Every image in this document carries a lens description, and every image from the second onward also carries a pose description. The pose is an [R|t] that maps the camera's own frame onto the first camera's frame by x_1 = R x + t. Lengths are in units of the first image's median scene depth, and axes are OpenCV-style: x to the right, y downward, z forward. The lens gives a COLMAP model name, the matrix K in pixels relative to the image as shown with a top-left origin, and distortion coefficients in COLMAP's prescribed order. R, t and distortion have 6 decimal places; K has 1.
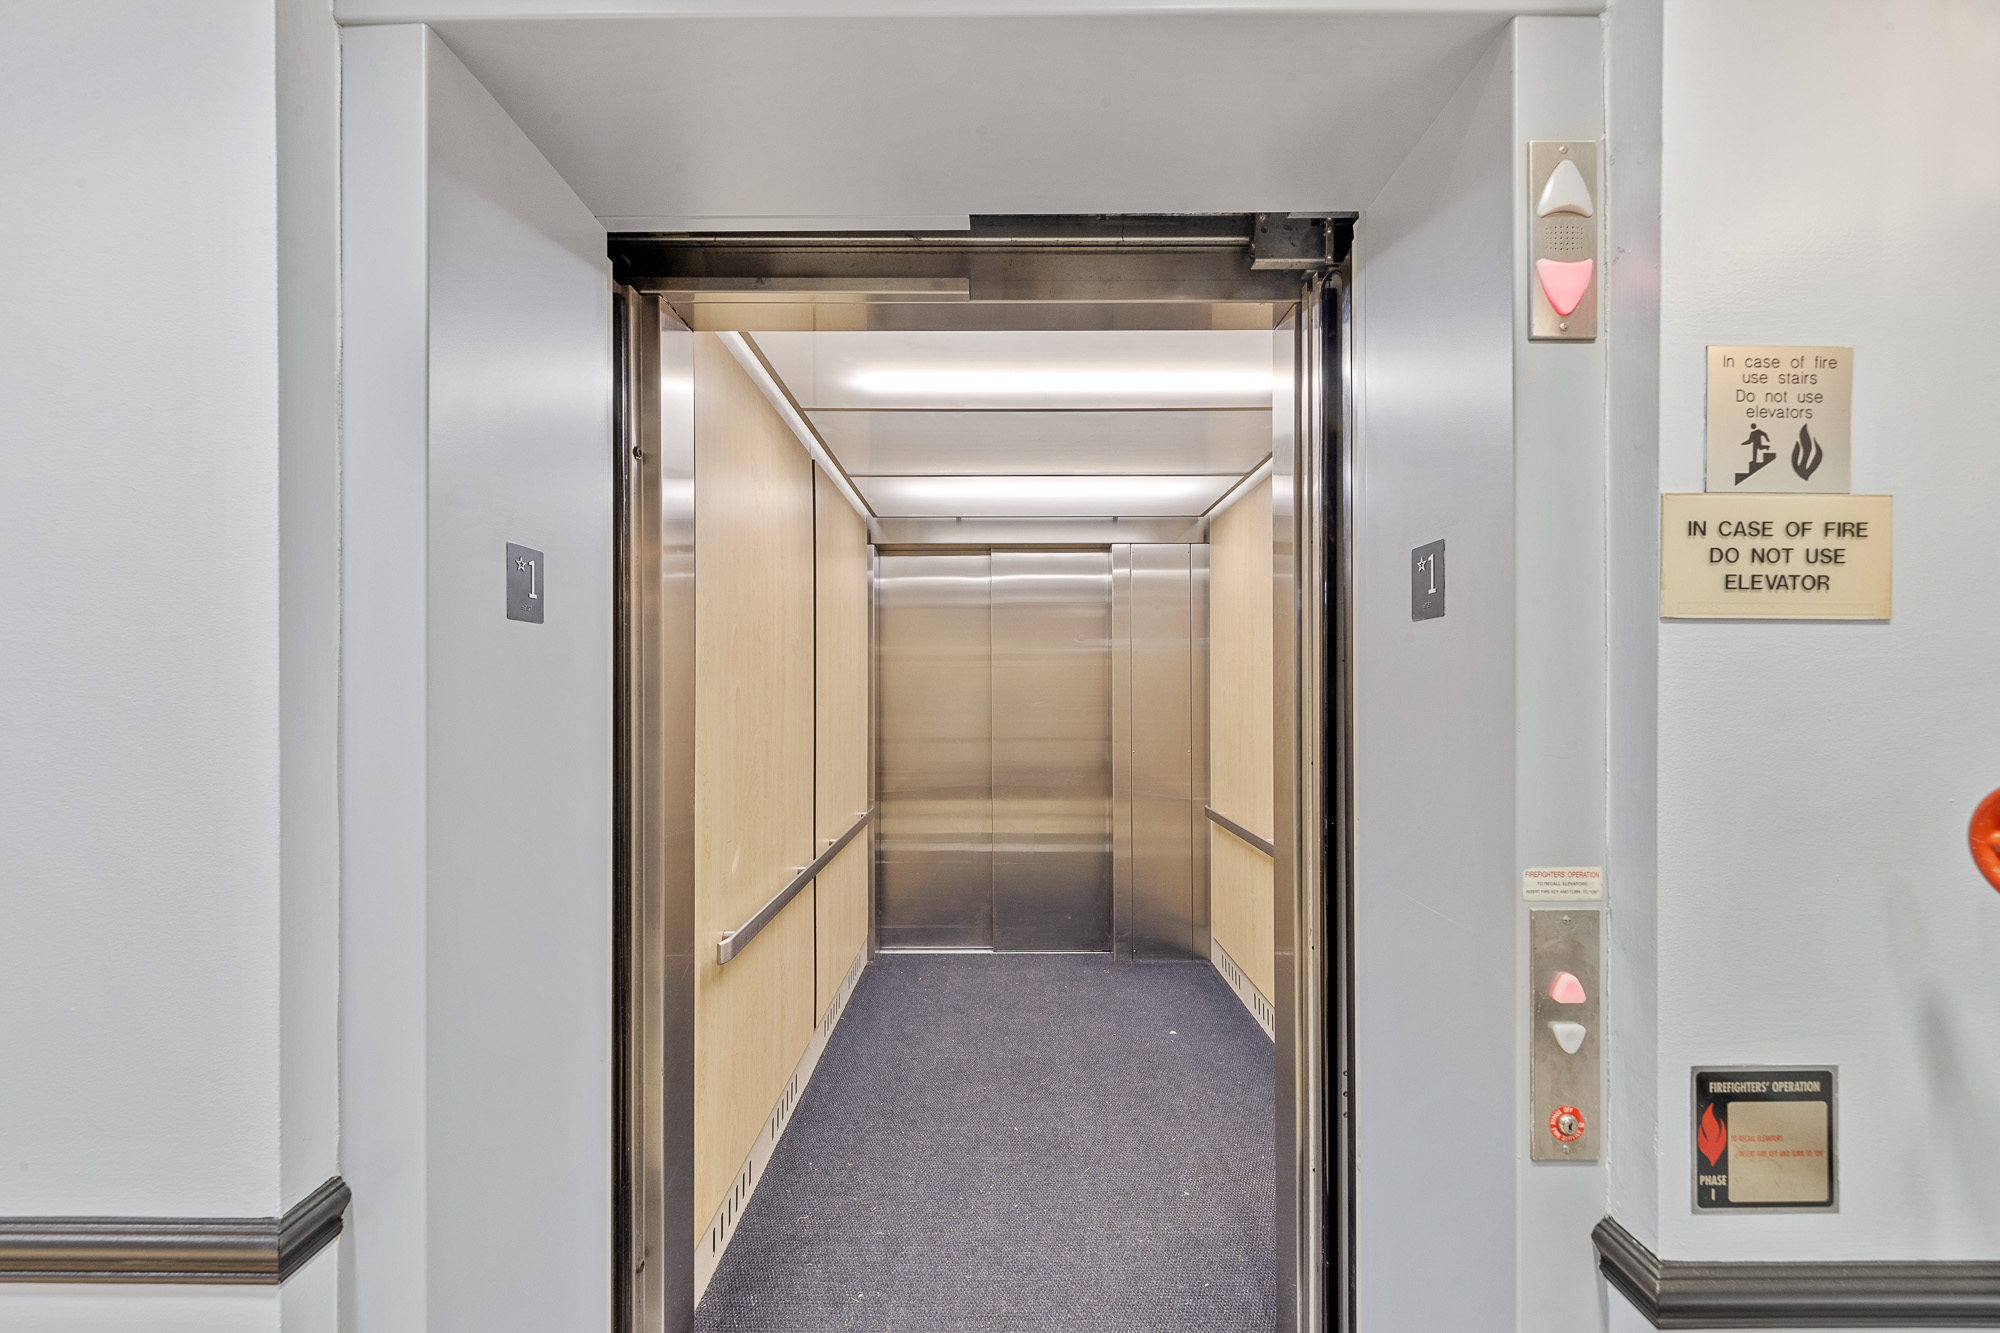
lens RADIAL K [[740.8, 0, 1006.9], [0, 740.8, 681.7], [0, 0, 1]] dist [-0.001826, -0.000134]
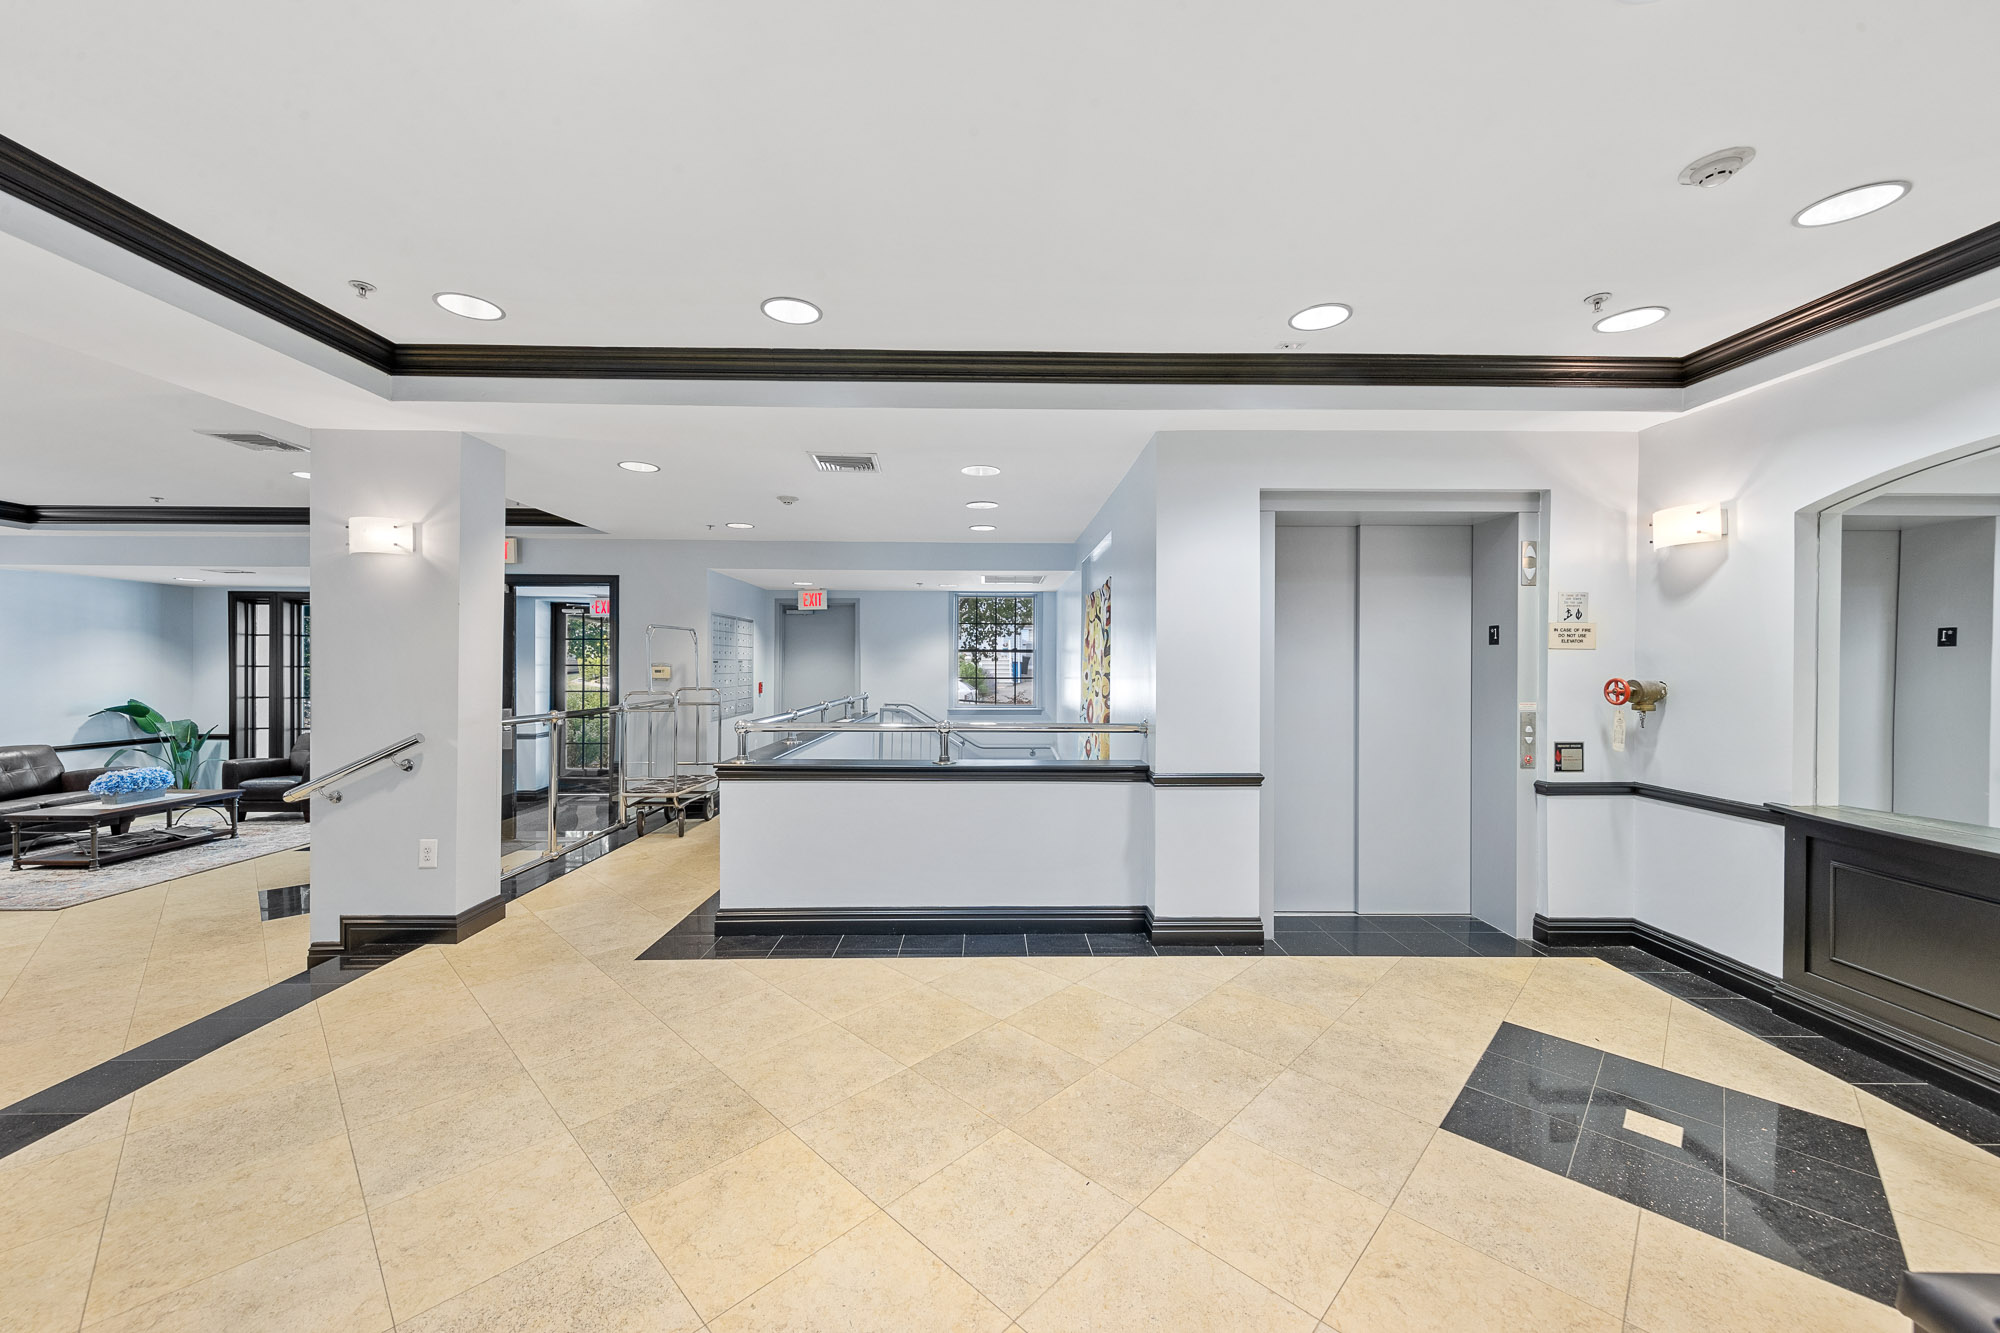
lens RADIAL K [[740.8, 0, 993.9], [0, 740.8, 661.6], [0, 0, 1]] dist [-0.001826, -0.000134]
pose [[0.999794, 0.002057, 0.020213, -2.784810], [-0.002224, 0.999963, 0.008264, -0.031429], [-0.020195, -0.008307, 0.999762, -3.693927]]
